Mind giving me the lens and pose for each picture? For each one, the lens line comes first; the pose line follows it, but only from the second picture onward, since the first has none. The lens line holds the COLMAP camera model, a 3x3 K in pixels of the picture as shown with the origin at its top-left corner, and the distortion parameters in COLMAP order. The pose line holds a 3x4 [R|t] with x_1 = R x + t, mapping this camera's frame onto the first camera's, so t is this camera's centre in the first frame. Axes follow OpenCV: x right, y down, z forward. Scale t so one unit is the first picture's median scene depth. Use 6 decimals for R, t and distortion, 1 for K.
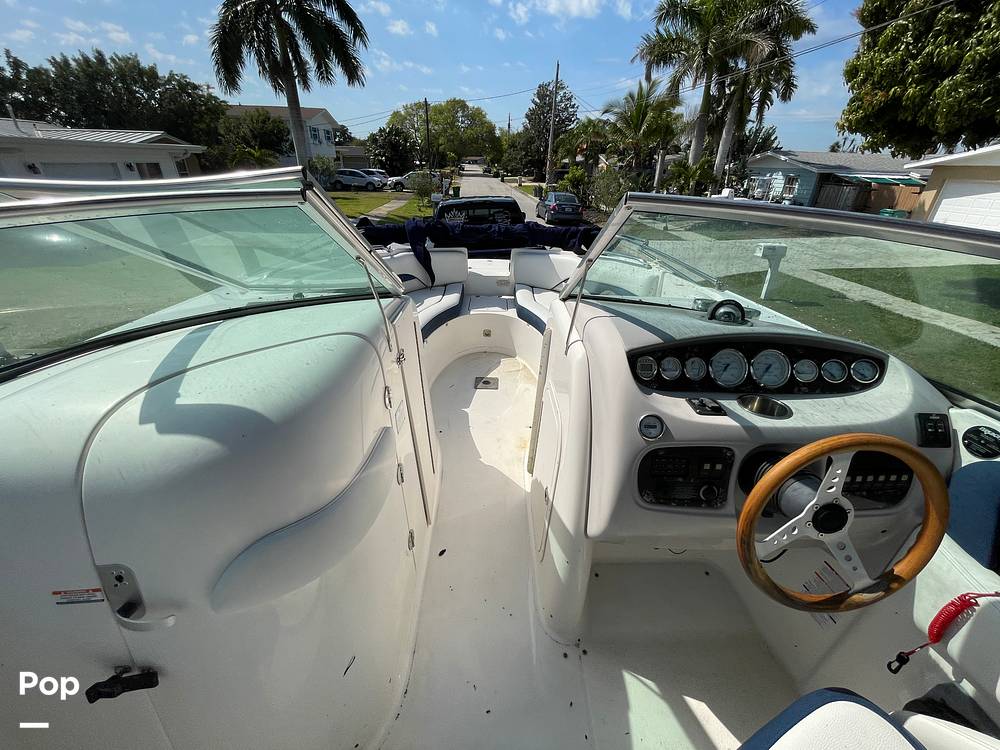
lens RADIAL K [[405.4, 0, 501.4], [0, 405.4, 371.9], [0, 0, 1]] dist [-0.003160, 0.000605]
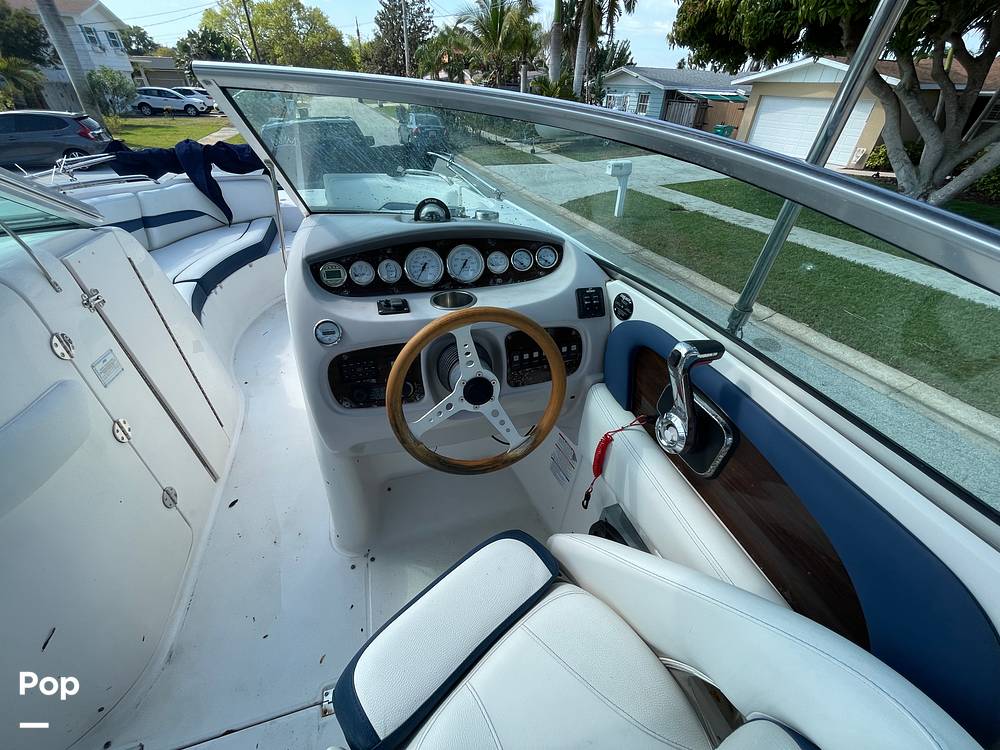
lens RADIAL K [[405.4, 0, 500.9], [0, 405.4, 371.5], [0, 0, 1]] dist [-0.003160, 0.000605]
pose [[0.962194, -0.156985, 0.222570, 0.056948], [0.122688, 0.979397, 0.160404, 0.012670], [-0.243166, -0.127033, 0.961630, -0.006185]]
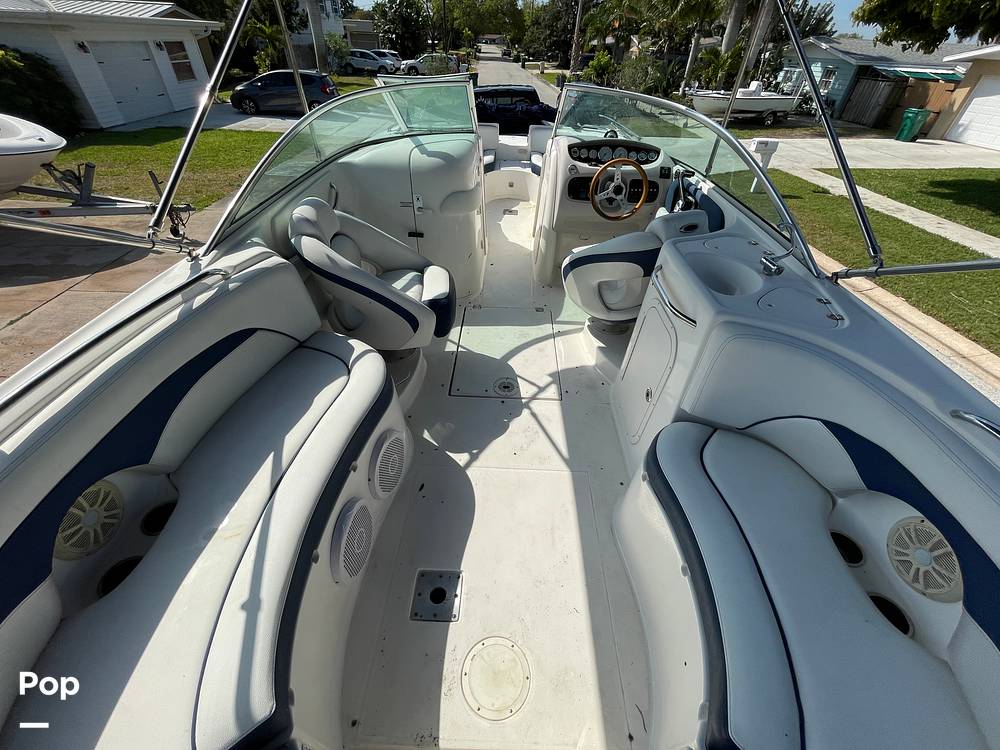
lens RADIAL K [[405.4, 0, 501.0], [0, 405.4, 371.6], [0, 0, 1]] dist [-0.003160, 0.000605]
pose [[0.999042, 0.037158, -0.023107, -0.004447], [-0.031633, 0.978182, 0.205326, 0.107725], [0.030232, -0.204399, 0.978421, -0.245313]]
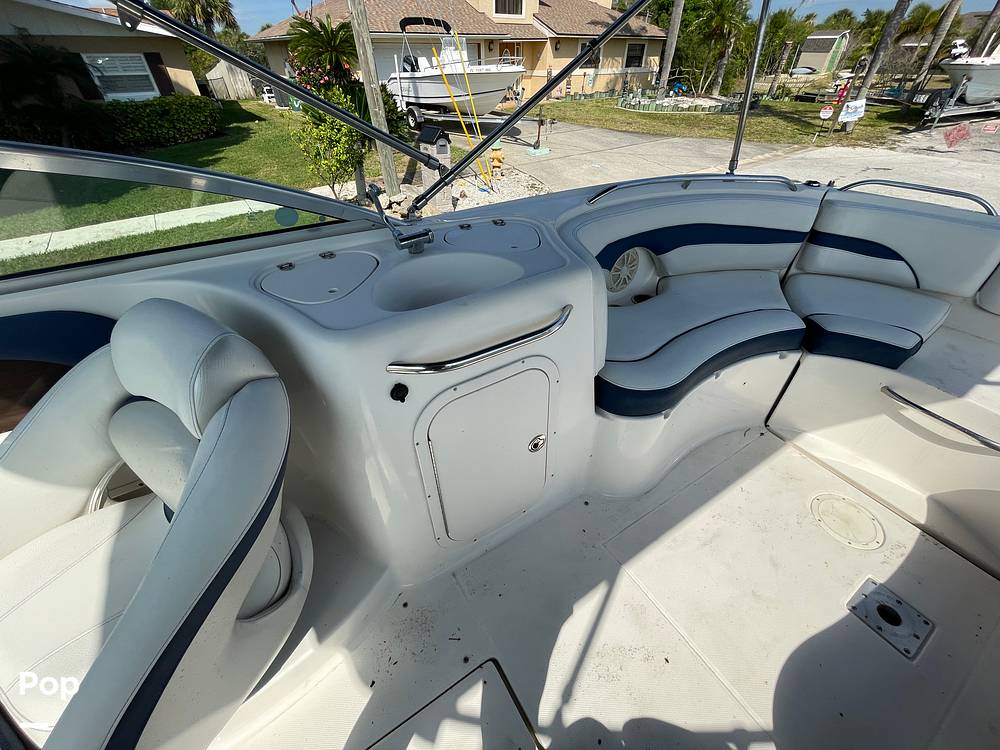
lens RADIAL K [[405.4, 0, 501.8], [0, 405.4, 372.9], [0, 0, 1]] dist [-0.003160, 0.000605]
pose [[-0.532785, -0.545578, 0.646904, -0.004342], [0.383840, 0.525480, 0.759301, 0.032795], [-0.754193, 0.652852, -0.070553, -0.037926]]
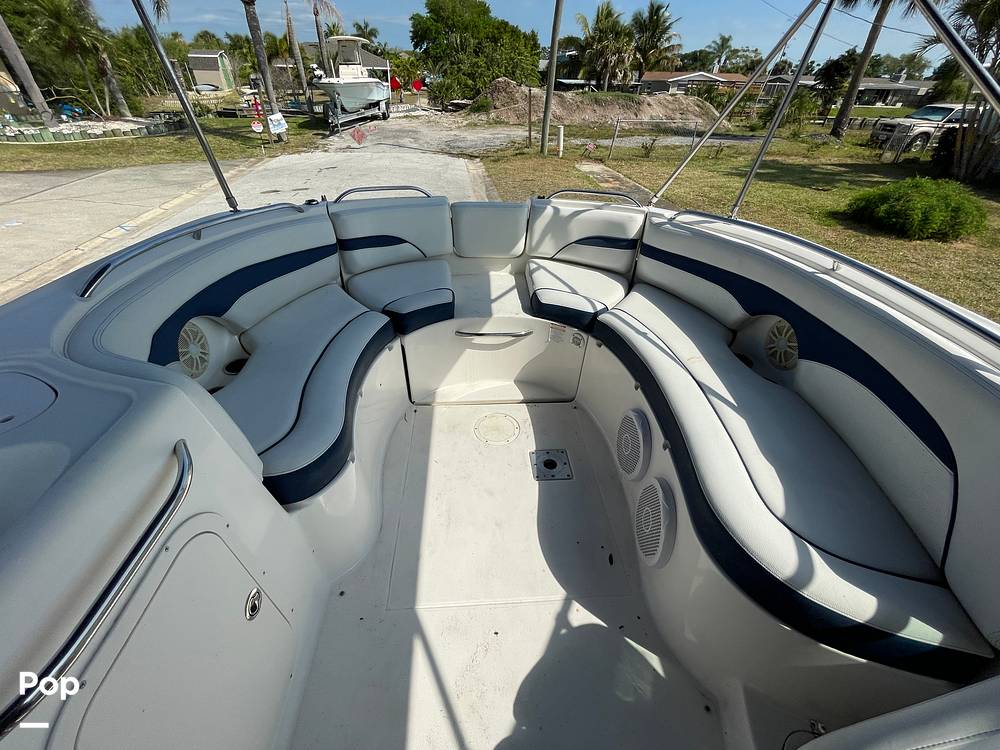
lens RADIAL K [[405.4, 0, 500.9], [0, 405.4, 372.2], [0, 0, 1]] dist [-0.003160, 0.000605]
pose [[-0.996562, 0.000535, -0.082844, 0.011381], [-0.074172, 0.439687, 0.895083, 0.030984], [0.036904, 0.898151, -0.438135, -0.047054]]
